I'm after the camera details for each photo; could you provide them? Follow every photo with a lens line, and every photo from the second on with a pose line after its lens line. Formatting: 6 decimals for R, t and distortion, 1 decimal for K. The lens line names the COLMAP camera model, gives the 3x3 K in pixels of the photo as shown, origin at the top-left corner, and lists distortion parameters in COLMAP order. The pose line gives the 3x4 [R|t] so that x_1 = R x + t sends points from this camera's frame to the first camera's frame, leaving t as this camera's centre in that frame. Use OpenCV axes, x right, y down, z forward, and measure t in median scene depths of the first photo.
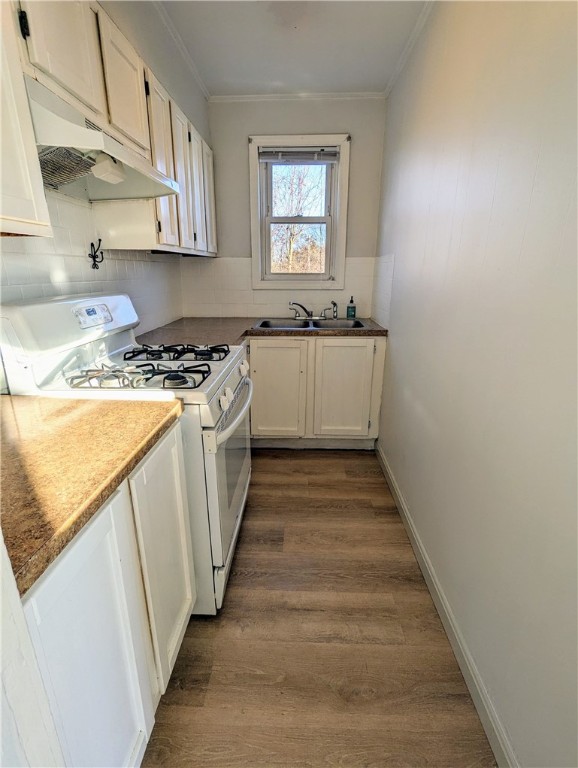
lens RADIAL K [[363.9, 0, 282.1], [0, 363.9, 382.7], [0, 0, 1]] dist [-0.000455, 0.002979]
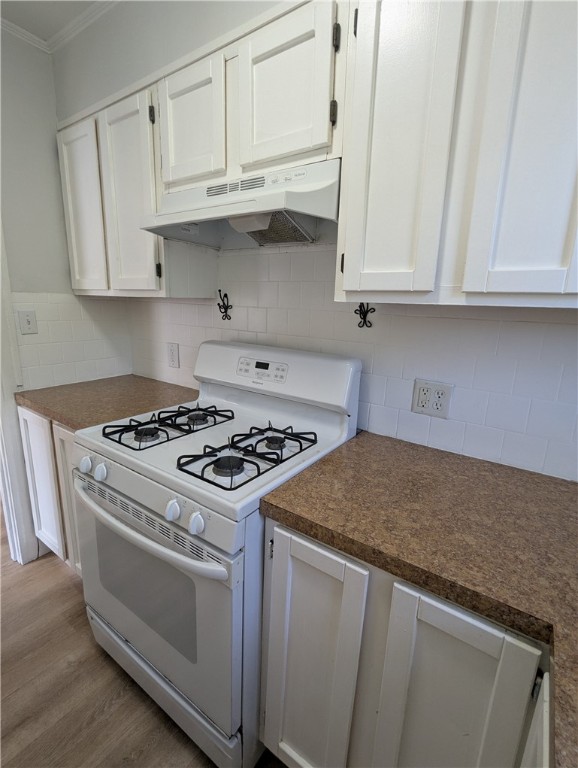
lens RADIAL K [[363.9, 0, 286.2], [0, 363.9, 379.8], [0, 0, 1]] dist [-0.000455, 0.002979]
pose [[-0.534379, 0.172668, -0.827421, 0.187579], [-0.275944, 0.889638, 0.363866, -0.387532], [0.798933, 0.422764, -0.427757, 1.074940]]
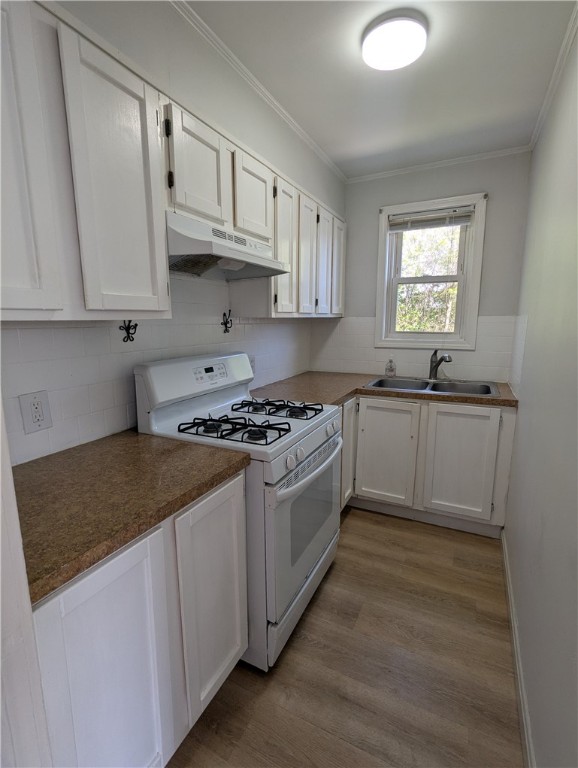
lens RADIAL K [[363.9, 0, 284.5], [0, 363.9, 382.9], [0, 0, 1]] dist [-0.000455, 0.002979]
pose [[0.912297, 0.063428, -0.404587, 0.153254], [-0.113262, 0.988477, -0.100428, -0.041996], [0.393555, 0.137444, 0.908968, -0.008479]]
